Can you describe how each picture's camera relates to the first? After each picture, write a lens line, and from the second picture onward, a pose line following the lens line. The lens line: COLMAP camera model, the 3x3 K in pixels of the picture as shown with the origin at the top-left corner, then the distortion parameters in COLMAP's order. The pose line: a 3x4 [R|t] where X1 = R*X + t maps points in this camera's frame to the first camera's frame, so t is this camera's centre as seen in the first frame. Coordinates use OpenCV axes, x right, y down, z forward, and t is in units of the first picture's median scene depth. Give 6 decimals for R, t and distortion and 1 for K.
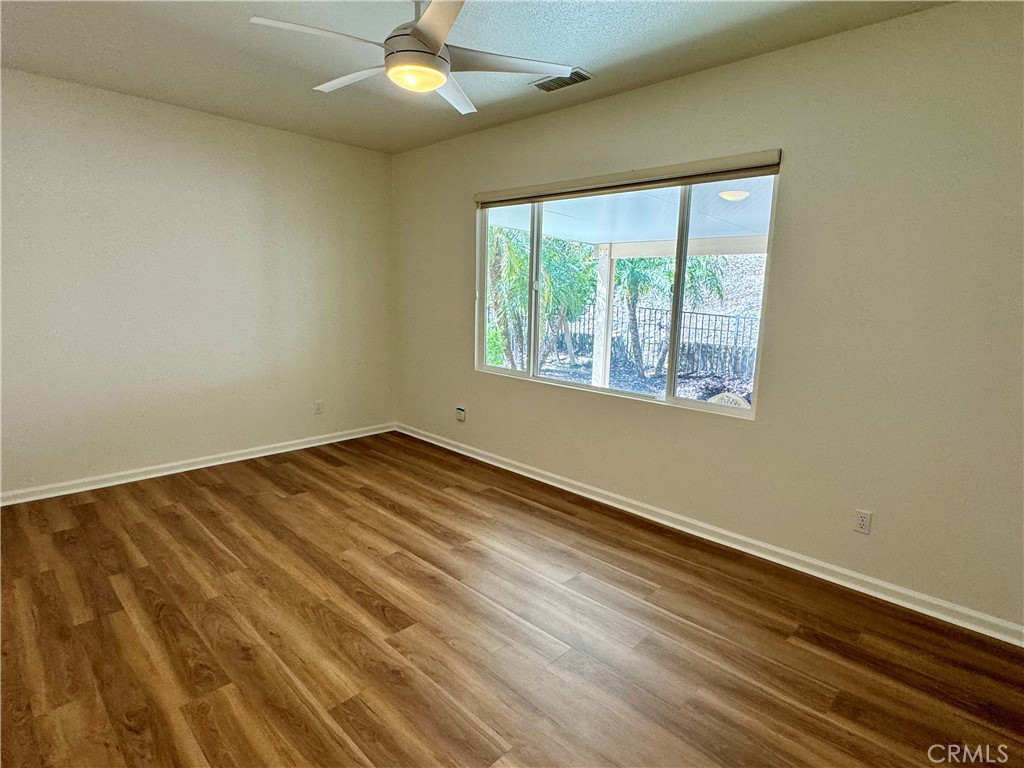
lens RADIAL K [[543.5, 0, 512.0], [0, 543.5, 384.0], [0, 0, 1]] dist [-0.000070, -0.000385]
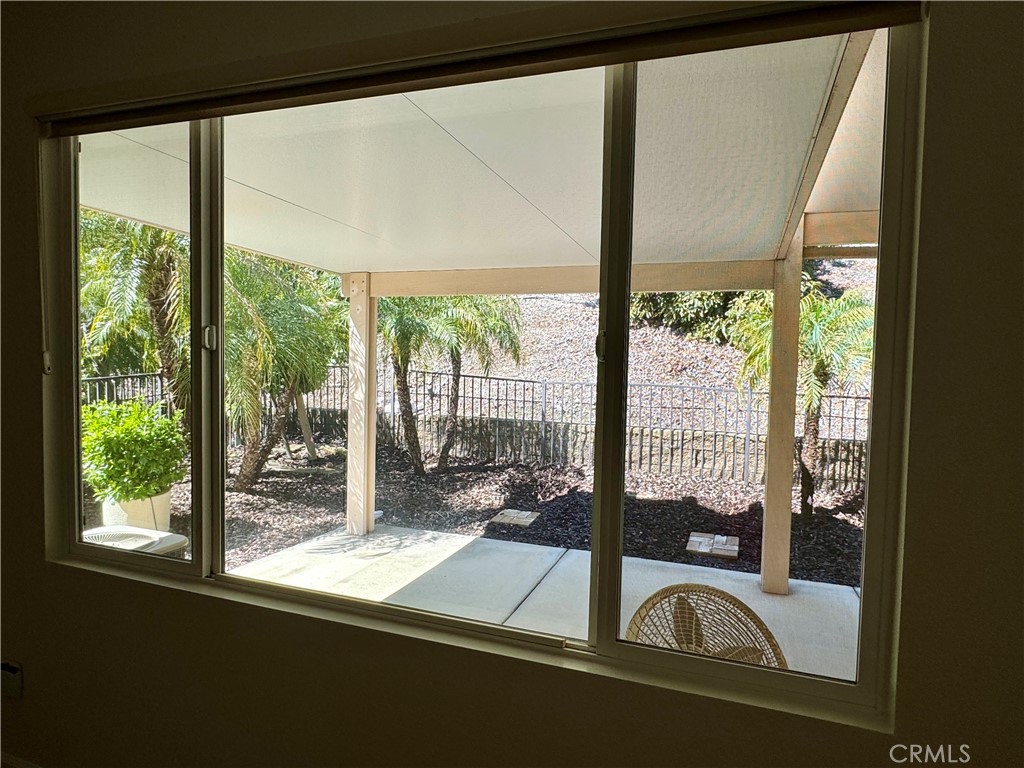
lens RADIAL K [[692.0, 0, 512.0], [0, 692.0, 384.0], [0, 0, 1]] dist [0.046409, -0.000101]
pose [[0.922427, -0.024019, 0.385424, 0.015414], [0.068663, 0.992362, -0.102487, -0.026520], [-0.380019, 0.121001, 0.917030, 0.152105]]
